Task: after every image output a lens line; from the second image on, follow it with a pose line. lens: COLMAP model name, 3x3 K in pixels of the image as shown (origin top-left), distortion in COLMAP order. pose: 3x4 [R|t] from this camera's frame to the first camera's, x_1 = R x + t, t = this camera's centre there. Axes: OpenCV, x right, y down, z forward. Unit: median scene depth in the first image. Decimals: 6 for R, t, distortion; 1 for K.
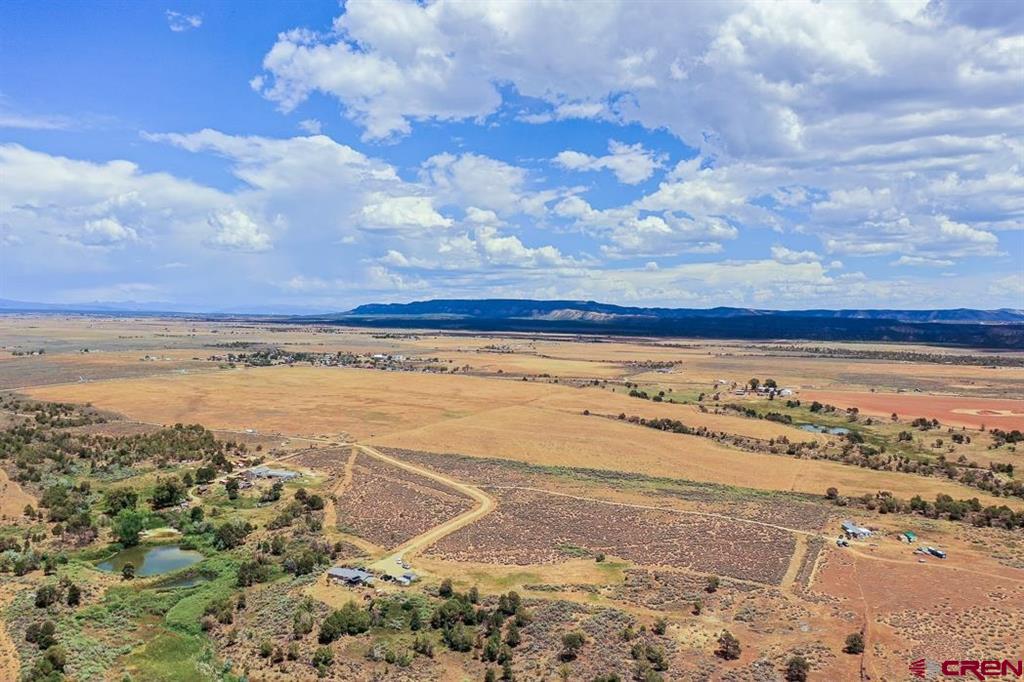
lens RADIAL K [[800.0, 0, 512.0], [0, 800.0, 341.0], [0, 0, 1]] dist [0.001519, -0.016141]
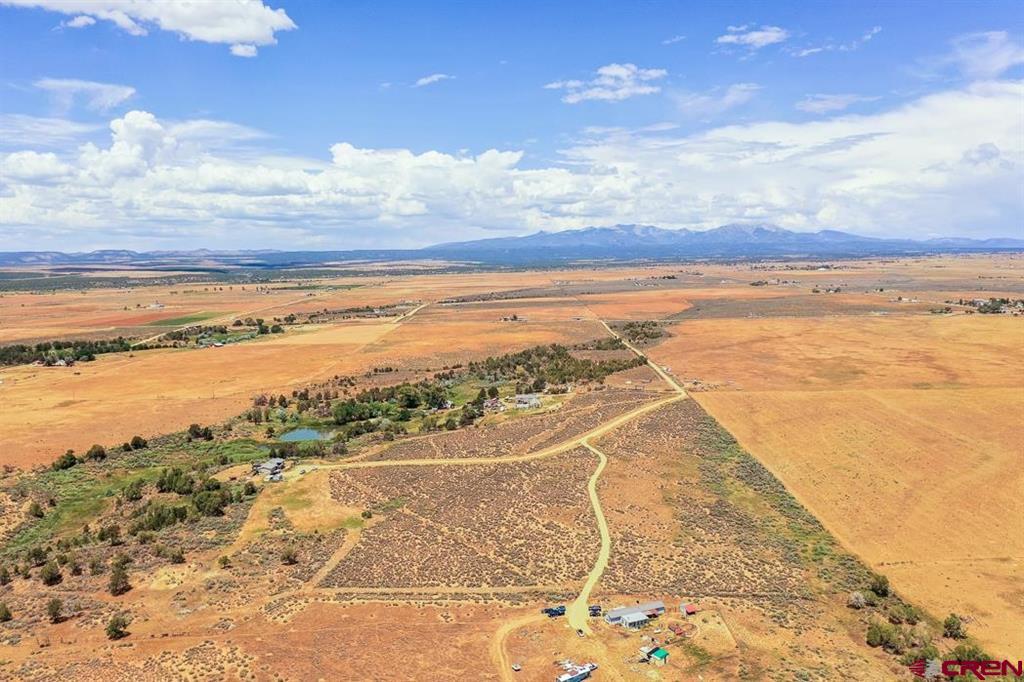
lens RADIAL K [[800.0, 0, 512.0], [0, 800.0, 341.0], [0, 0, 1]] dist [0.001519, -0.016141]
pose [[0.440395, 0.084896, -0.893781, 1.128858], [-0.016791, 0.996124, 0.086344, -0.023092], [0.897647, -0.023017, 0.440113, 0.813409]]
